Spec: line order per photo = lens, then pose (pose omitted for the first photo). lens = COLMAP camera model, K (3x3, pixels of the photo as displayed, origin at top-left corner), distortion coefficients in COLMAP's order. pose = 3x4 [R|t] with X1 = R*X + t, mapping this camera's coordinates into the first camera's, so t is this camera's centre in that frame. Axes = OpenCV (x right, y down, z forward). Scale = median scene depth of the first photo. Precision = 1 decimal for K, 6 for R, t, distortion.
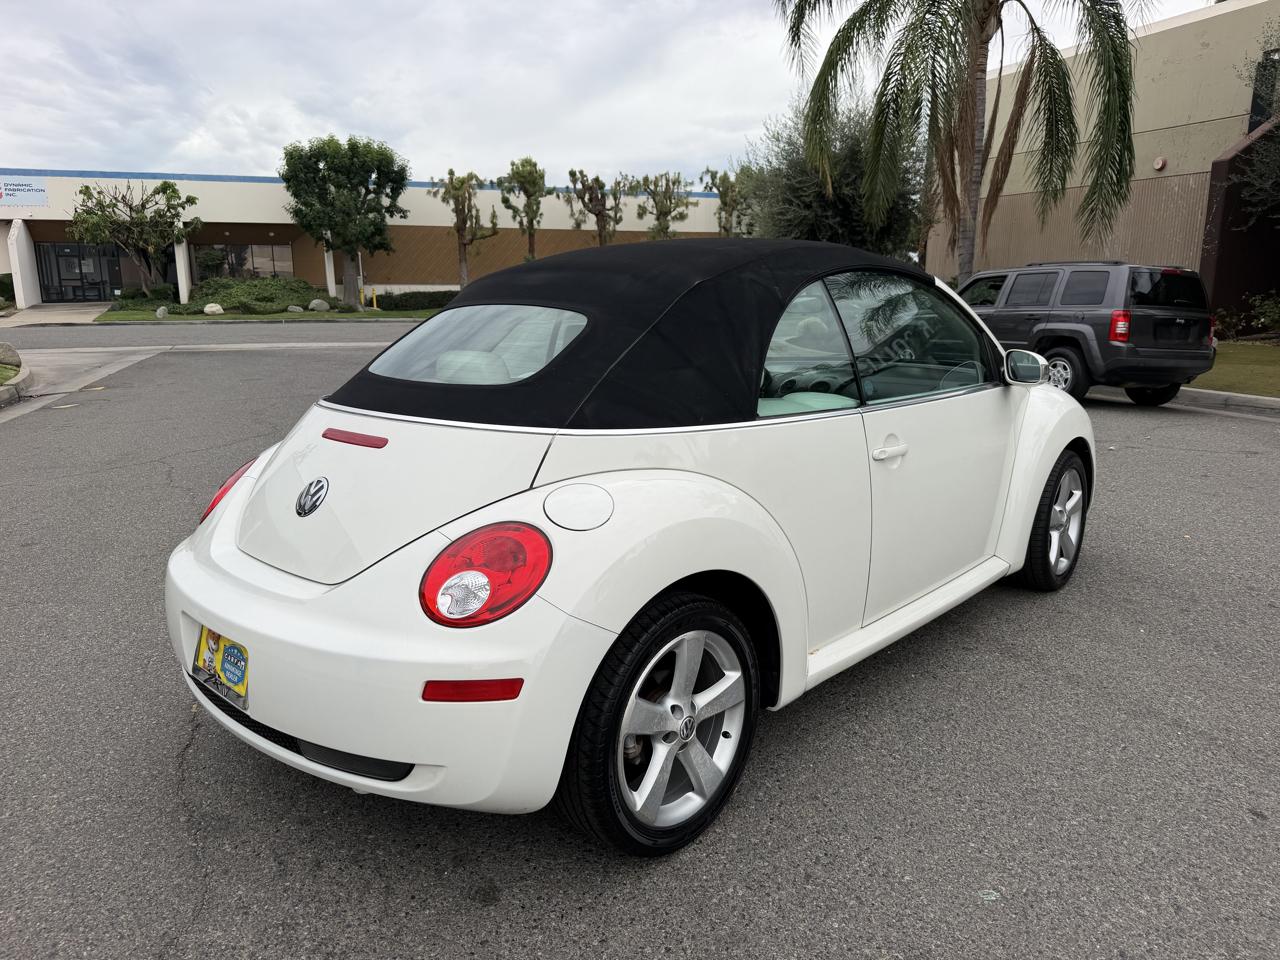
lens RADIAL K [[903.3, 0, 634.6], [0, 903.3, 495.9], [0, 0, 1]] dist [0.021384, -0.037779]
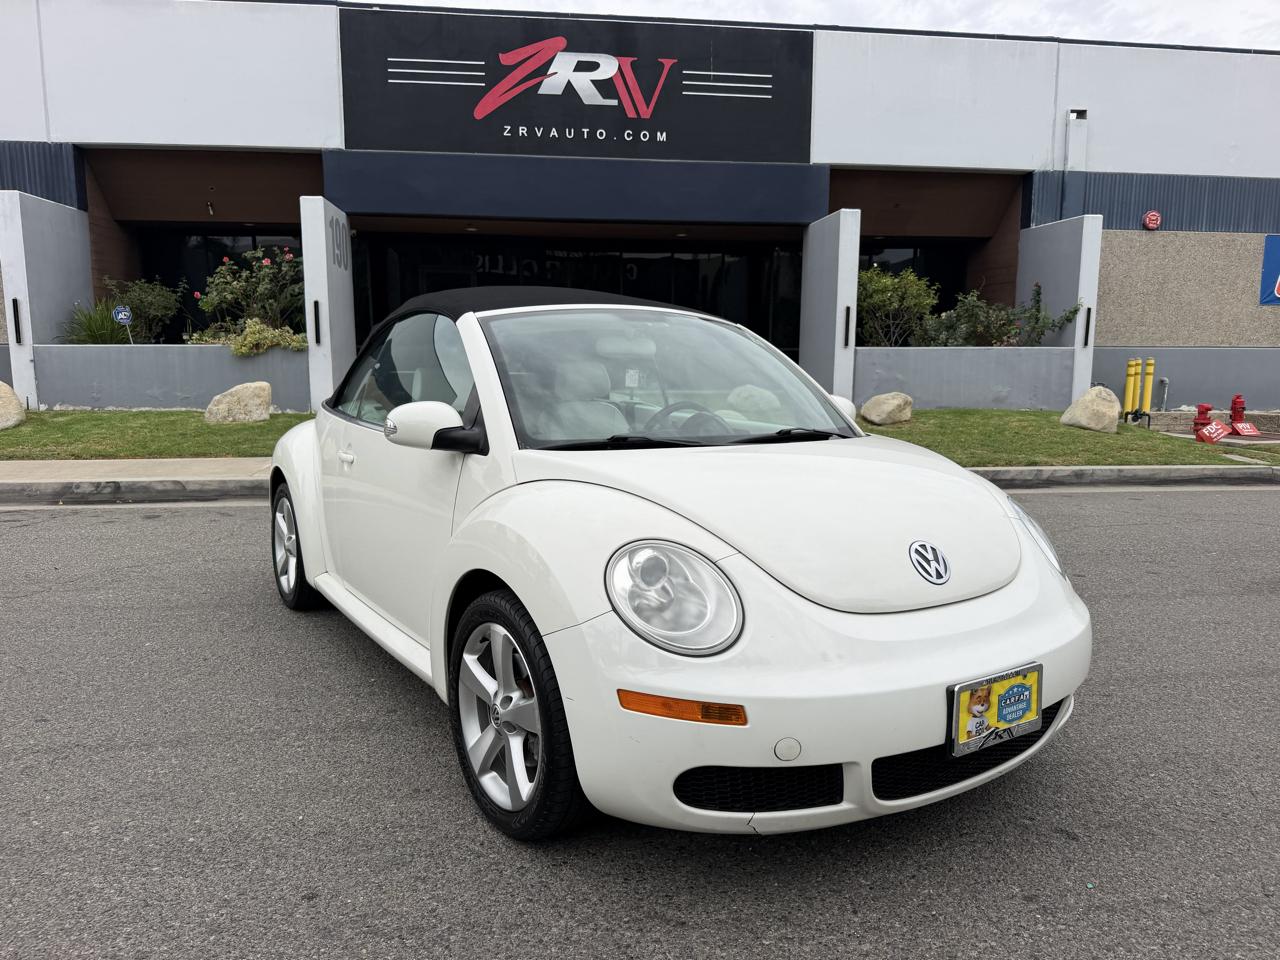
lens RADIAL K [[903.3, 0, 642.6], [0, 903.3, 490.4], [0, 0, 1]] dist [0.021384, -0.037779]
pose [[-0.235278, 0.148680, -0.960489, 0.240749], [-0.221900, 0.953912, 0.202019, -0.060274], [0.946258, 0.260663, -0.191443, 0.281889]]
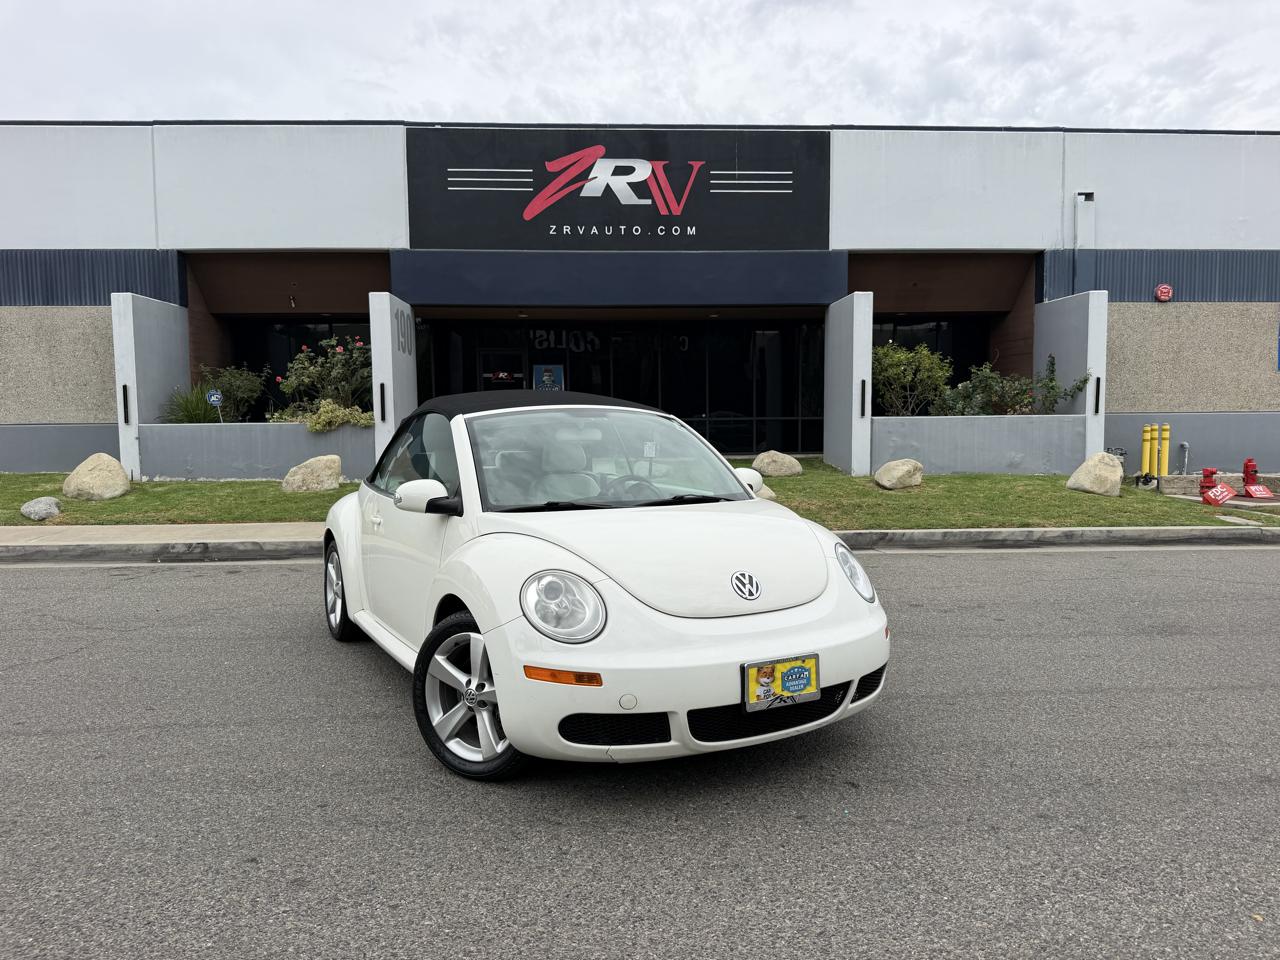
lens RADIAL K [[903.3, 0, 640.4], [0, 903.3, 487.0], [0, 0, 1]] dist [0.021384, -0.037779]
pose [[-0.306733, 0.077009, -0.948675, 0.296066], [-0.205314, 0.967902, 0.144954, -0.077063], [0.929388, 0.239238, -0.281076, 0.327957]]
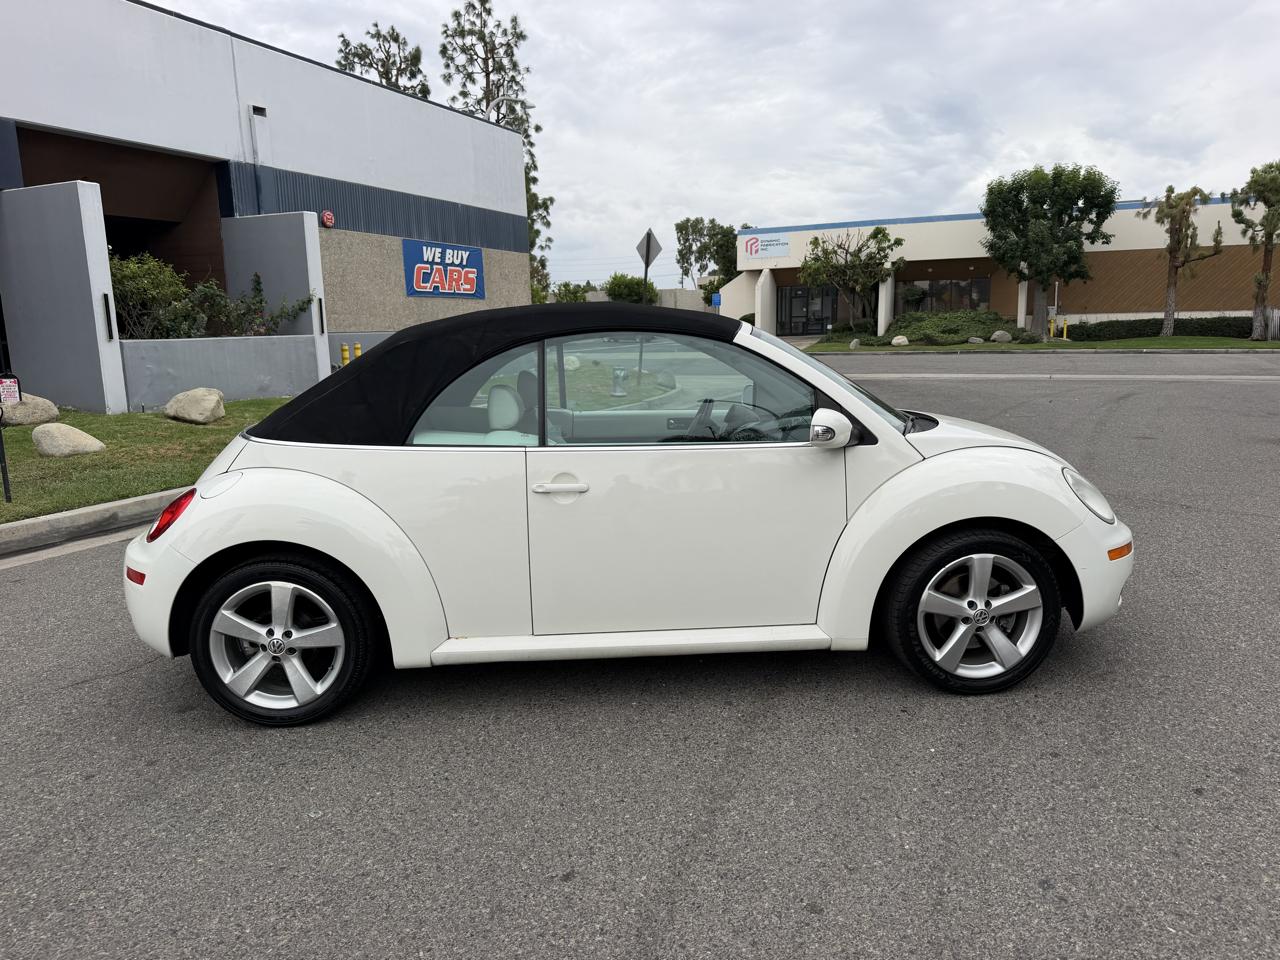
lens RADIAL K [[903.3, 0, 647.4], [0, 903.3, 496.0], [0, 0, 1]] dist [0.021384, -0.037779]
pose [[0.718180, 0.117722, -0.685827, 0.197686], [-0.138824, 0.990012, 0.024563, -0.014439], [0.681869, 0.077569, 0.727350, 0.041626]]
